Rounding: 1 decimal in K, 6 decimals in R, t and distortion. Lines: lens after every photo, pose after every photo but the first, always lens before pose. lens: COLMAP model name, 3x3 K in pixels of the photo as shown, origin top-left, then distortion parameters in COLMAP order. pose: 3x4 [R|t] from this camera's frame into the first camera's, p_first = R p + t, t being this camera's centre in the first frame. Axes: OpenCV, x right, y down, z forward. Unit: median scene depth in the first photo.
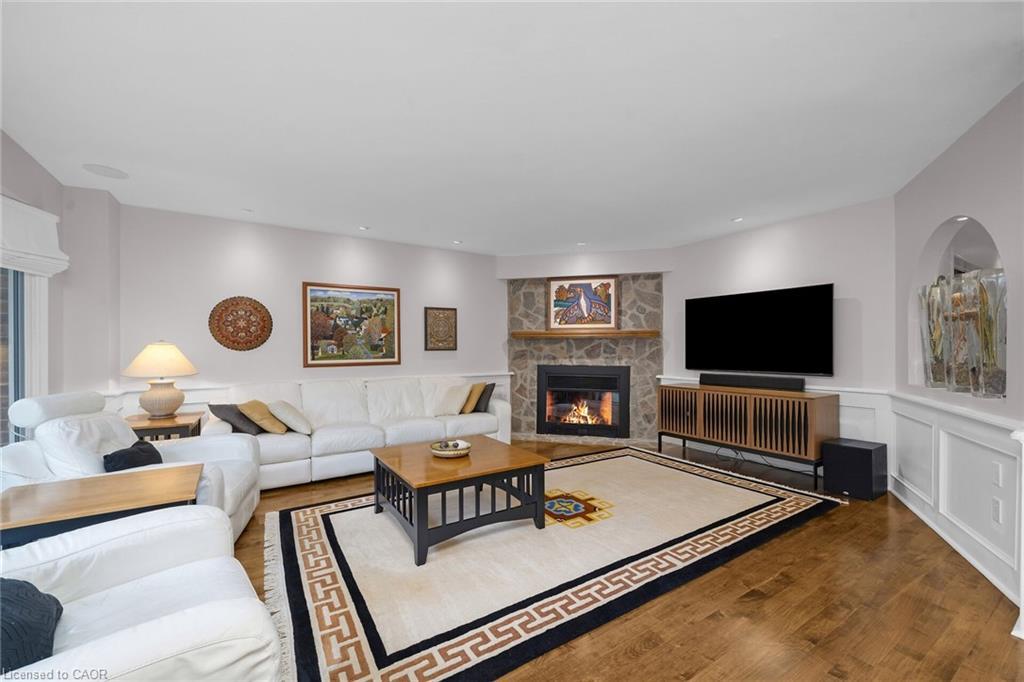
lens RADIAL K [[401.3, 0, 485.3], [0, 401.3, 346.5], [0, 0, 1]] dist [-0.000850, -0.000058]
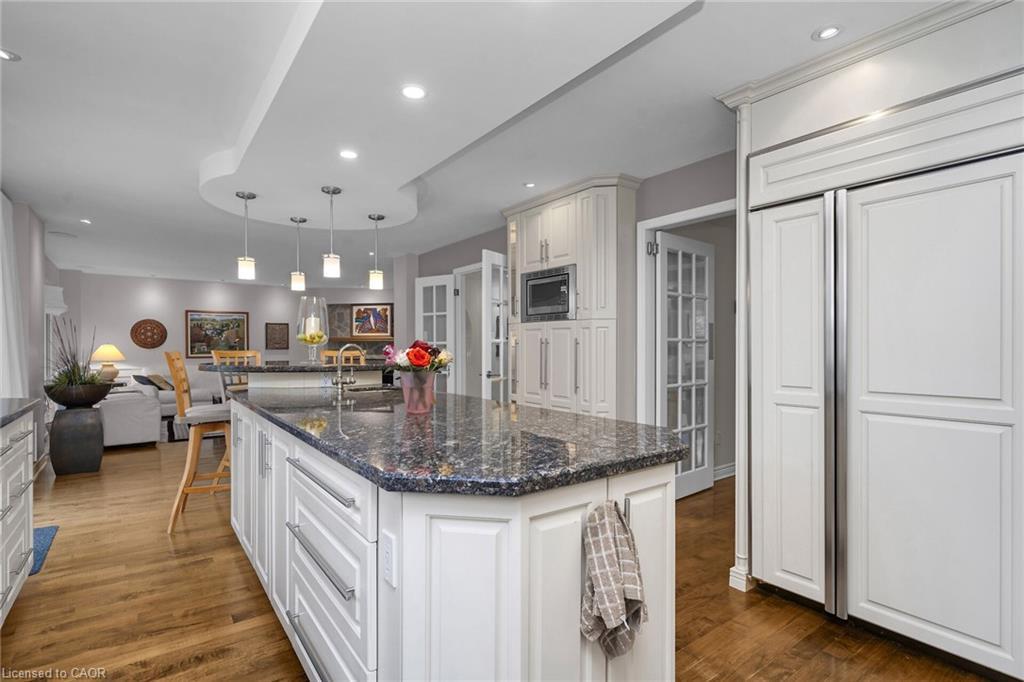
lens RADIAL K [[505.3, 0, 510.1], [0, 505.3, 345.6], [0, 0, 1]] dist [-0.000408, -0.000082]
pose [[0.995759, 0.003309, 0.091939, 0.684395], [-0.003156, 0.999993, -0.001803, -0.004099], [-0.091944, 0.001505, 0.995763, -1.205647]]
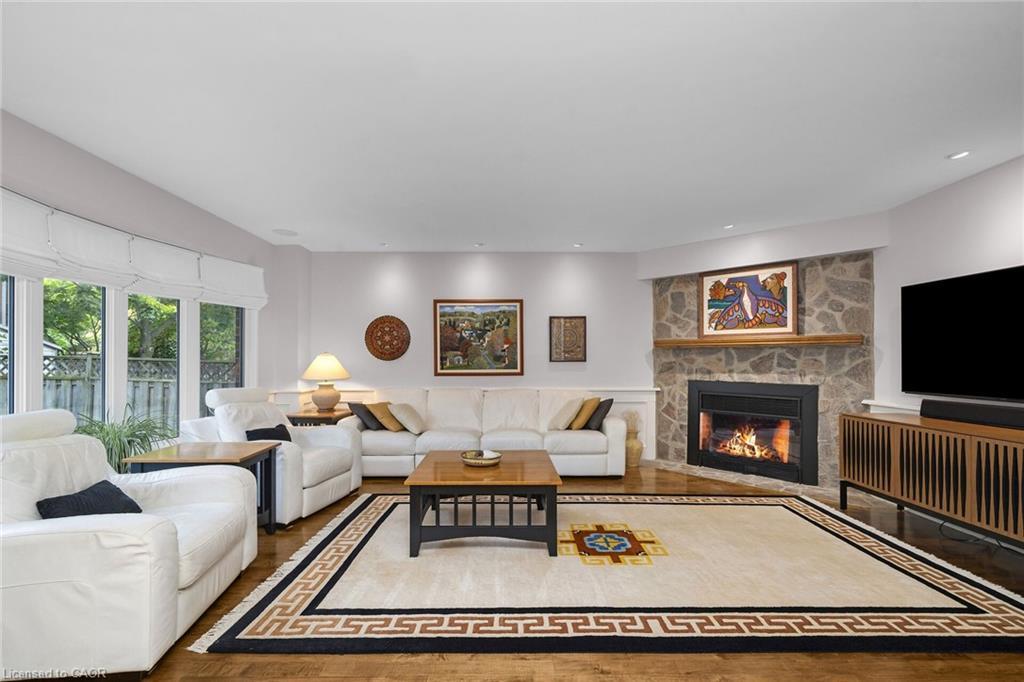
lens RADIAL K [[437.5, 0, 507.8], [0, 437.5, 354.1], [0, 0, 1]] dist [-0.000218, -0.000017]
pose [[0.859659, -0.002439, -0.510863, 0.311906], [-0.001995, 0.999965, -0.008131, 0.000899], [0.510865, 0.008009, 0.859624, 0.048339]]
